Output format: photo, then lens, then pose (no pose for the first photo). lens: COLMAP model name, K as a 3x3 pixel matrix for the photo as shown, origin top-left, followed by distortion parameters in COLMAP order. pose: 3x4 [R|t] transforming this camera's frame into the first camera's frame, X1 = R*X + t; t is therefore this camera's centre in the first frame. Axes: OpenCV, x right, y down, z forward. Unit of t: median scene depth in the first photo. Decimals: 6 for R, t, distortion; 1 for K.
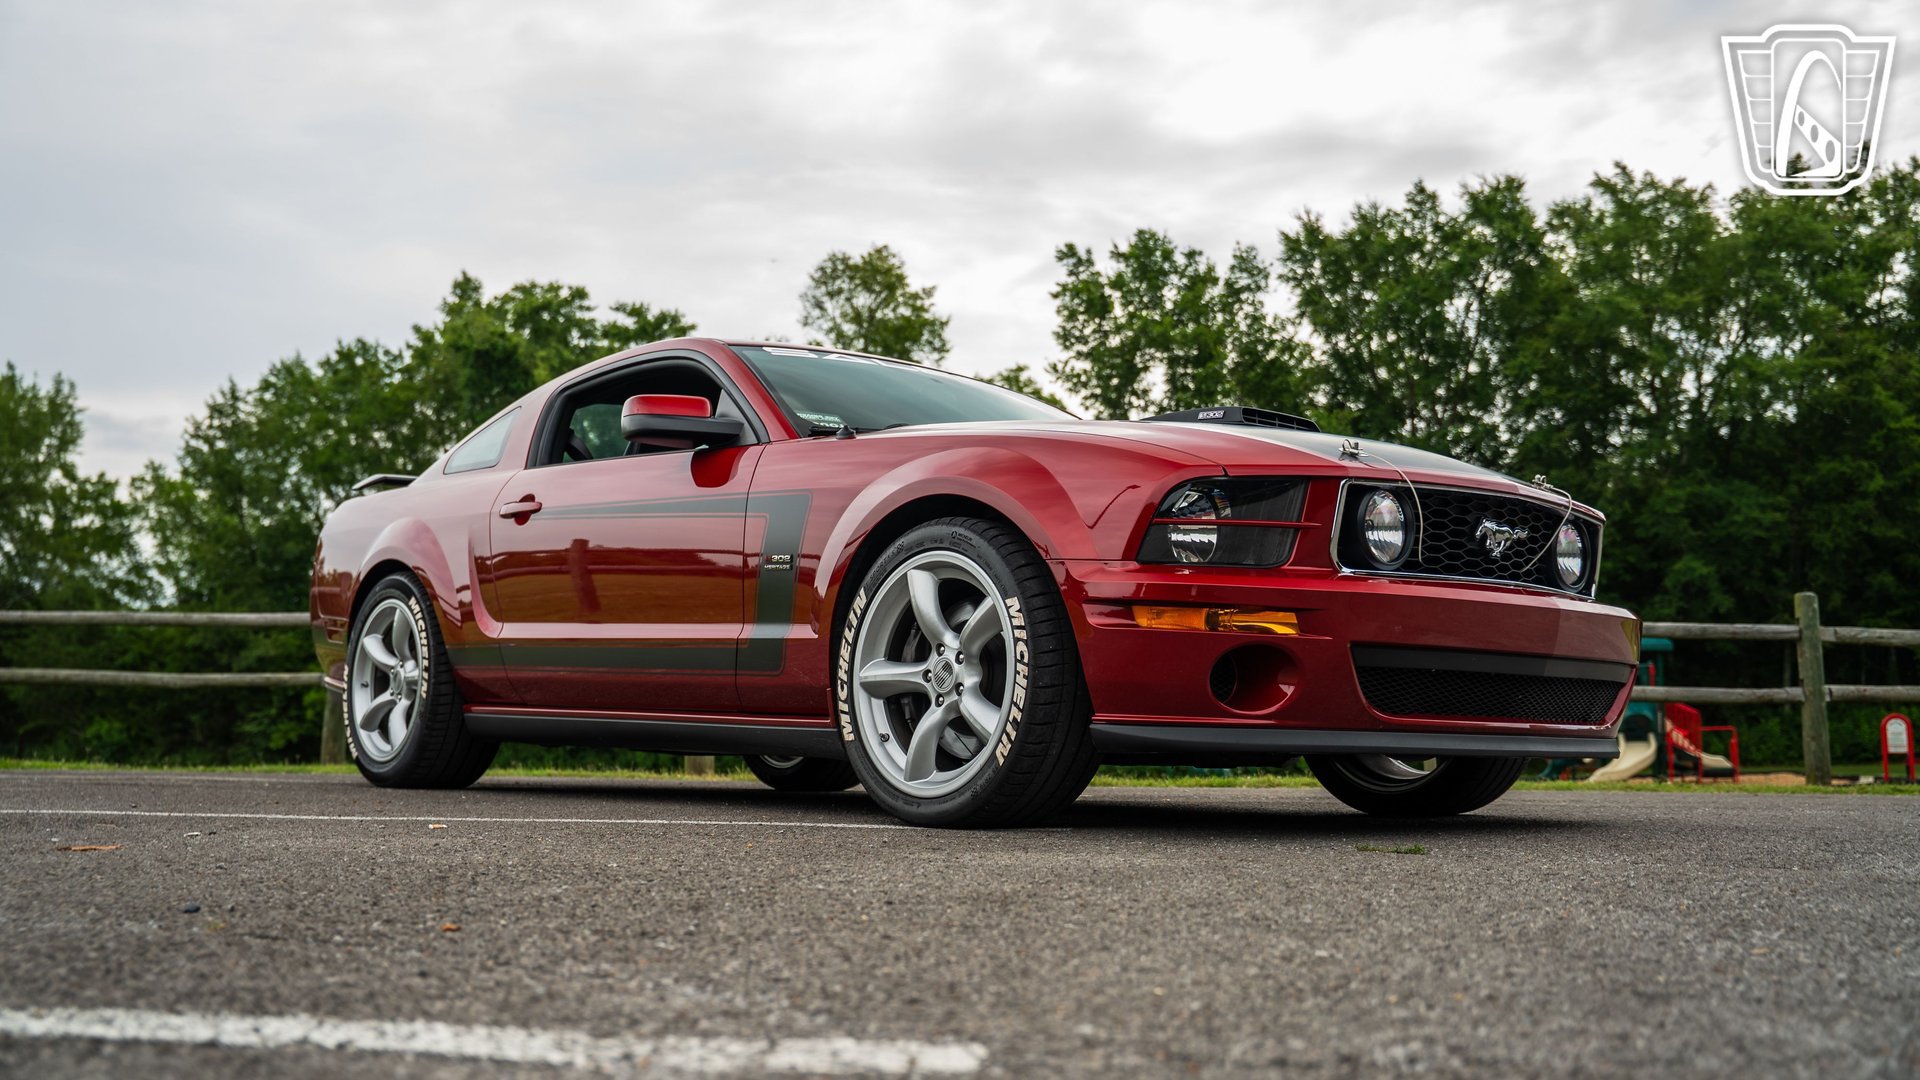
lens RADIAL K [[1890.0, 0, 953.1], [0, 1890.0, 536.8], [0, 0, 1]] dist [-0.068698, 0.218649]
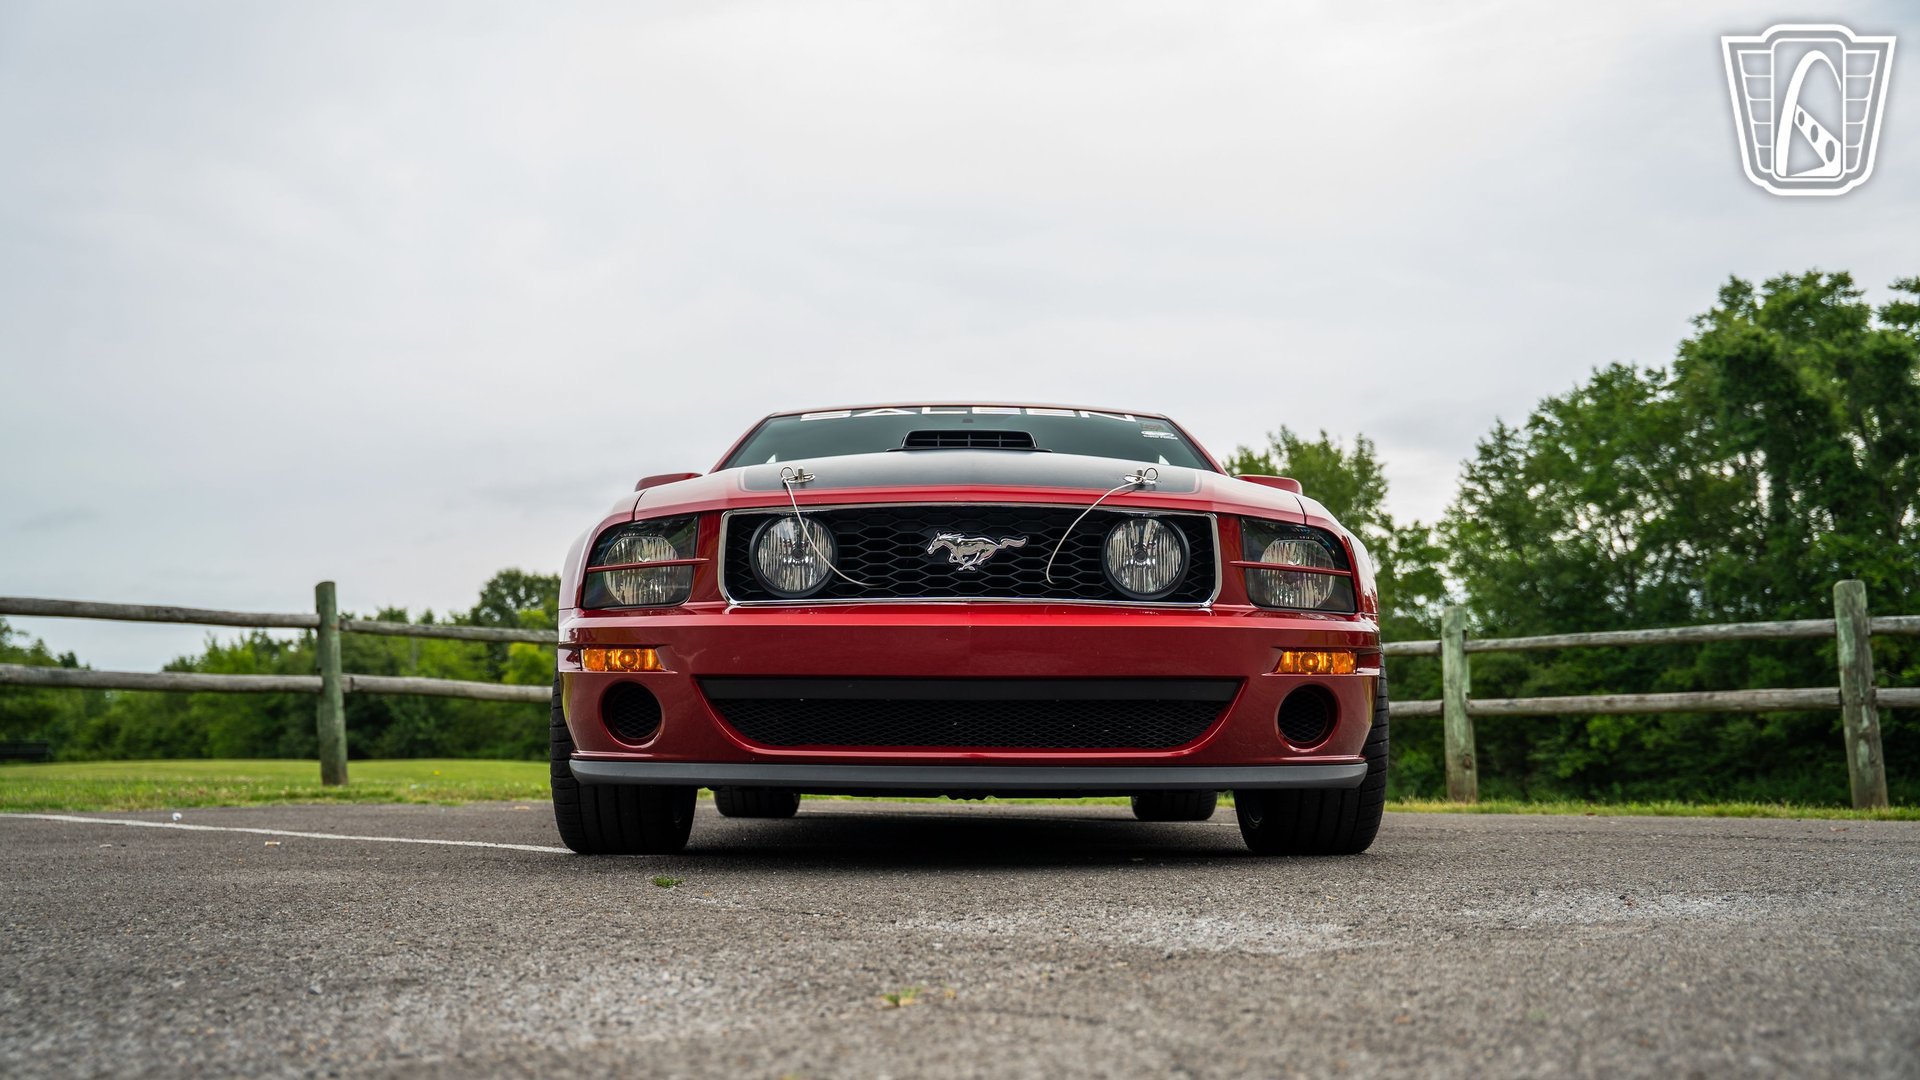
lens RADIAL K [[1890.6, 0, 959.8], [0, 1890.6, 528.7], [0, 0, 1]] dist [-0.071674, 0.225500]
pose [[0.753389, -0.093117, -0.650948, 0.067036], [0.080800, 0.995530, -0.048894, 0.002624], [0.652592, -0.015760, 0.757546, 0.022522]]
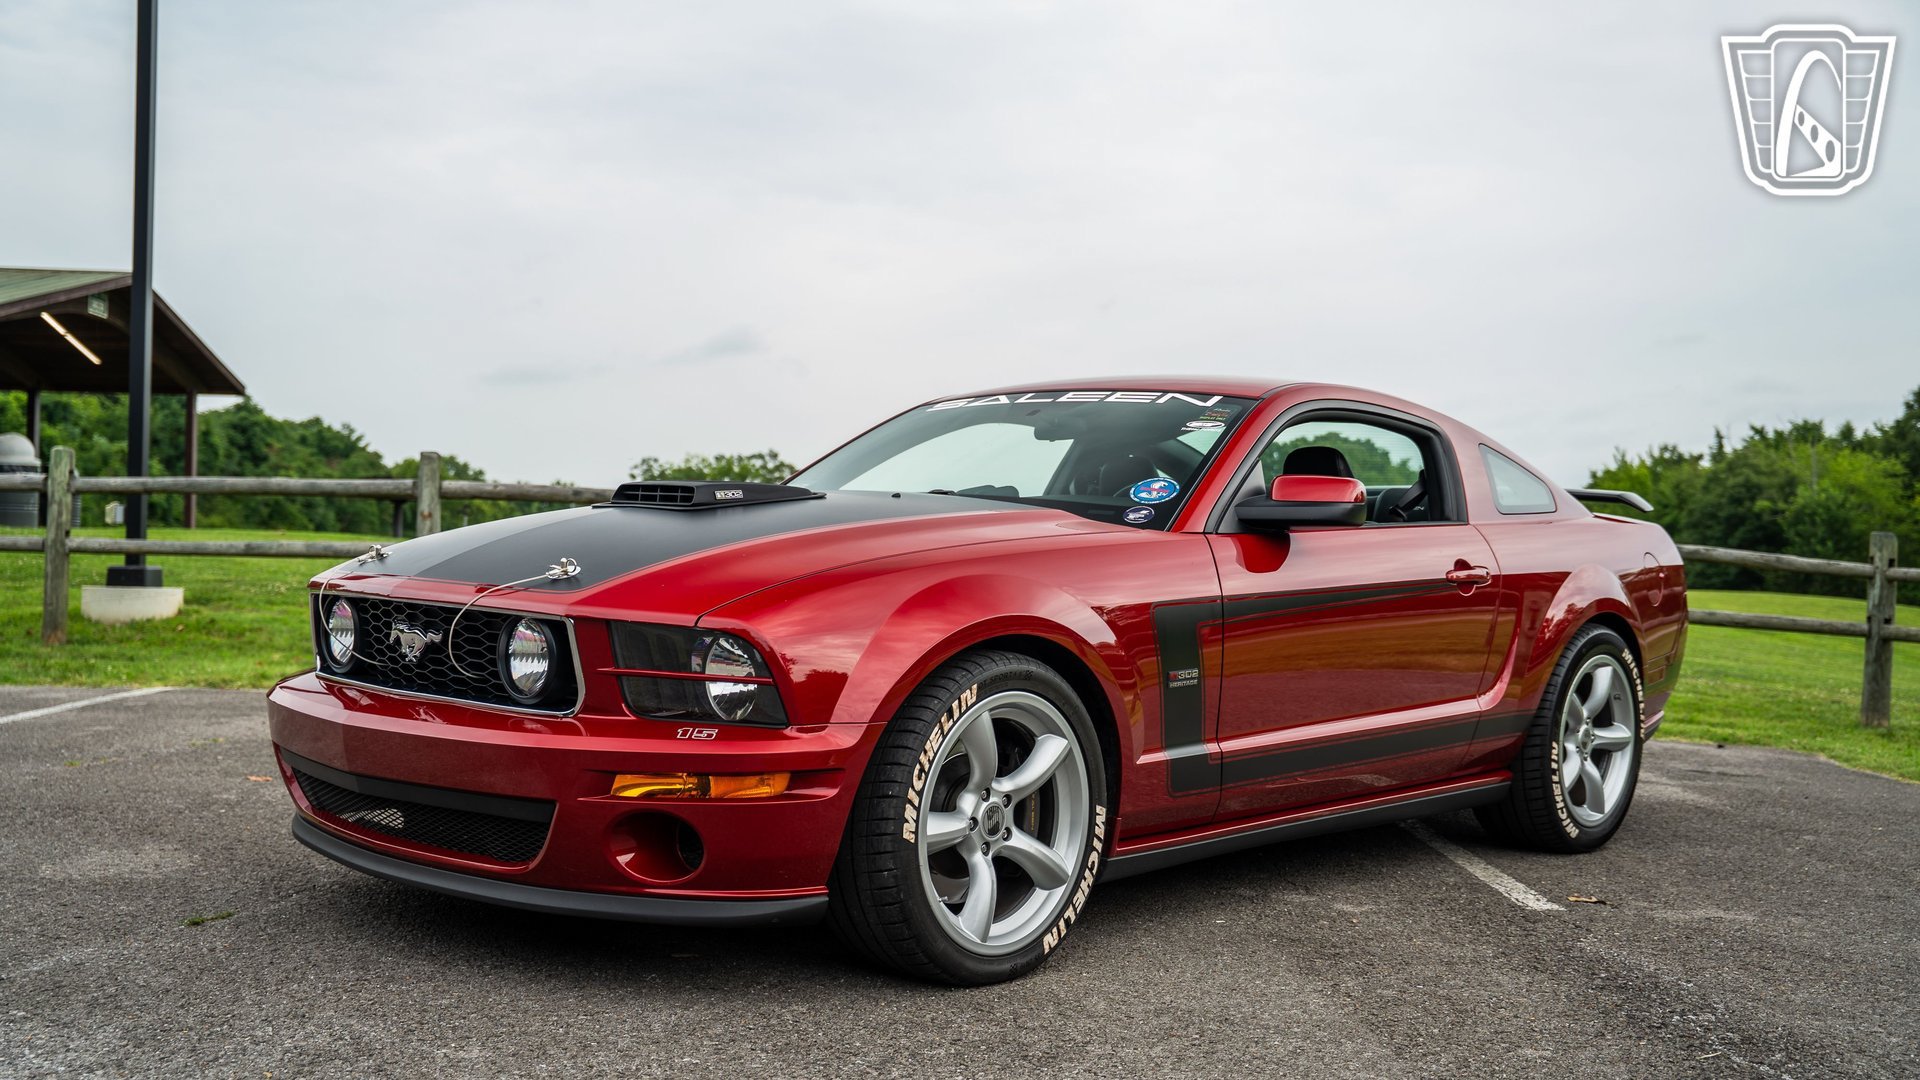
lens RADIAL K [[1890.0, 0, 953.1], [0, 1890.0, 536.8], [0, 0, 1]] dist [-0.068698, 0.218649]
pose [[0.106009, -0.007738, -0.994335, 0.090909], [0.069988, 0.997548, -0.000301, -0.002981], [0.991899, -0.069560, 0.106291, 0.080467]]
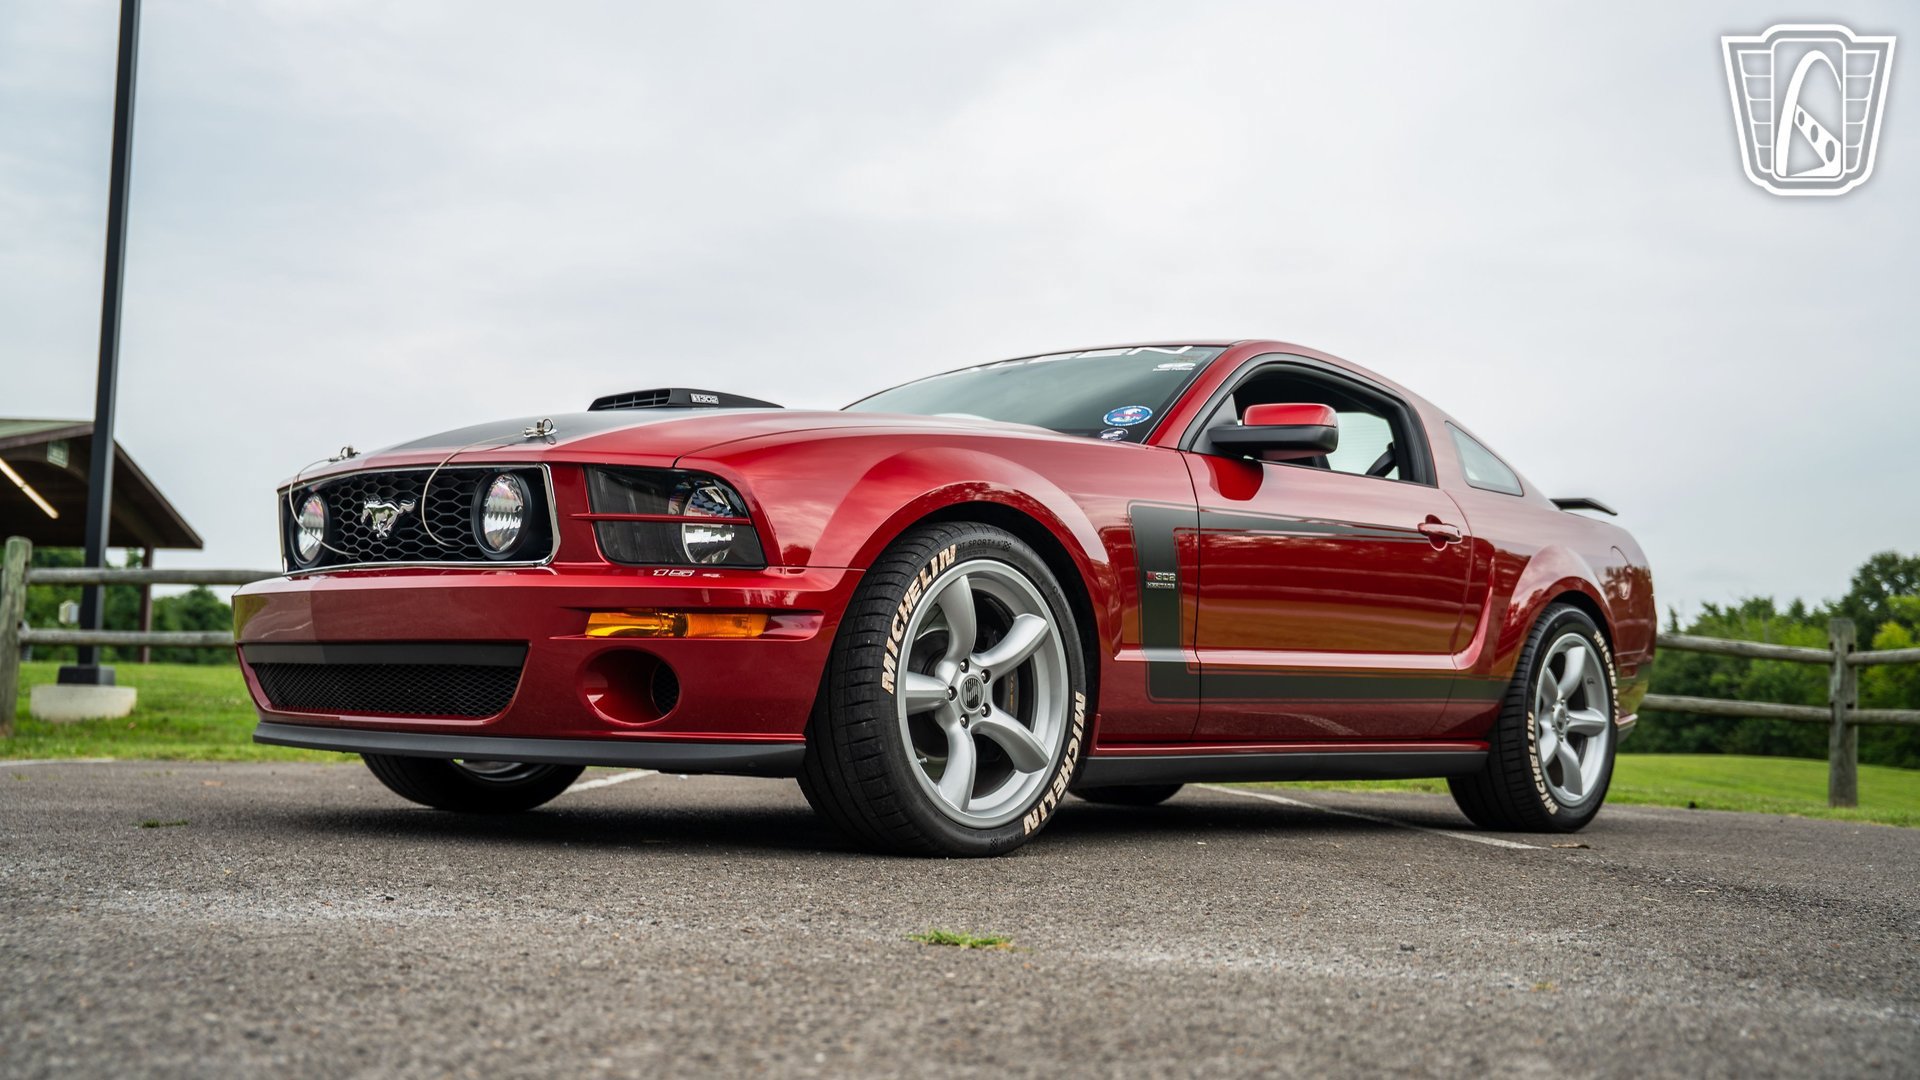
lens RADIAL K [[1890.0, 0, 953.1], [0, 1890.0, 536.8], [0, 0, 1]] dist [-0.068698, 0.218649]
pose [[0.127042, -0.109190, -0.985869, 0.090005], [0.074914, 0.992140, -0.100231, 0.008541], [0.989064, -0.061121, 0.134224, 0.079075]]
